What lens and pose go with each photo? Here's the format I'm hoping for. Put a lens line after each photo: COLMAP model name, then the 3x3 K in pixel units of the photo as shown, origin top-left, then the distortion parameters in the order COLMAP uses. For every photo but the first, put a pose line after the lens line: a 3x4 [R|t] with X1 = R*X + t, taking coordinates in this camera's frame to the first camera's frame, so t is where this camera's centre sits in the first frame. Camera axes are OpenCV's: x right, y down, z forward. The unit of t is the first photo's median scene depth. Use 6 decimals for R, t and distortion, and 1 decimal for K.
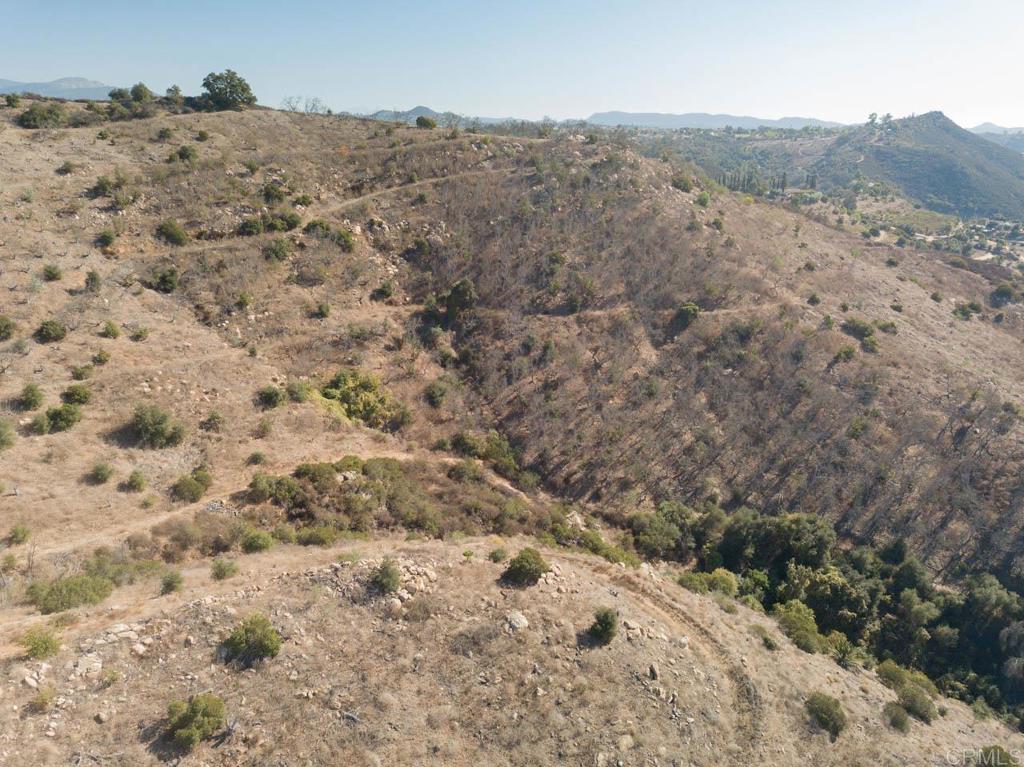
lens RADIAL K [[769.9, 0, 512.5], [0, 769.9, 388.6], [0, 0, 1]] dist [0.000282, 0.007882]
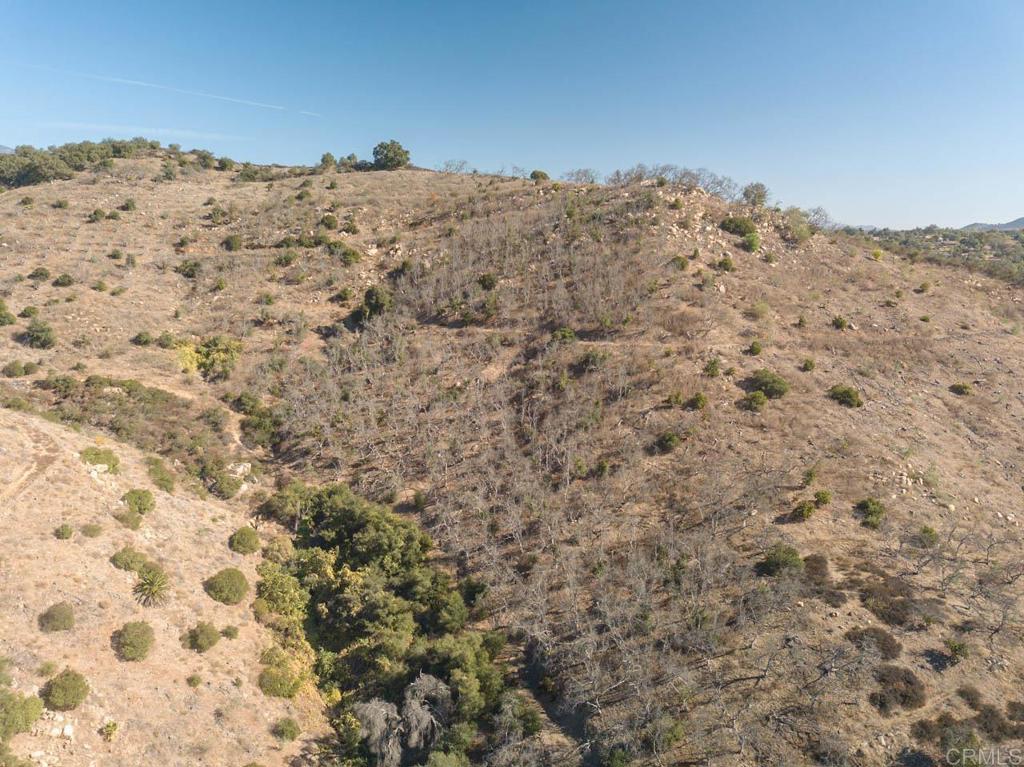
lens RADIAL K [[769.9, 0, 510.5], [0, 769.9, 381.5], [0, 0, 1]] dist [0.000282, 0.007882]
pose [[0.761911, 0.120389, -0.636395, 0.754015], [-0.212828, 0.974547, -0.070446, 0.029634], [0.611716, 0.189116, 0.768140, 0.249881]]
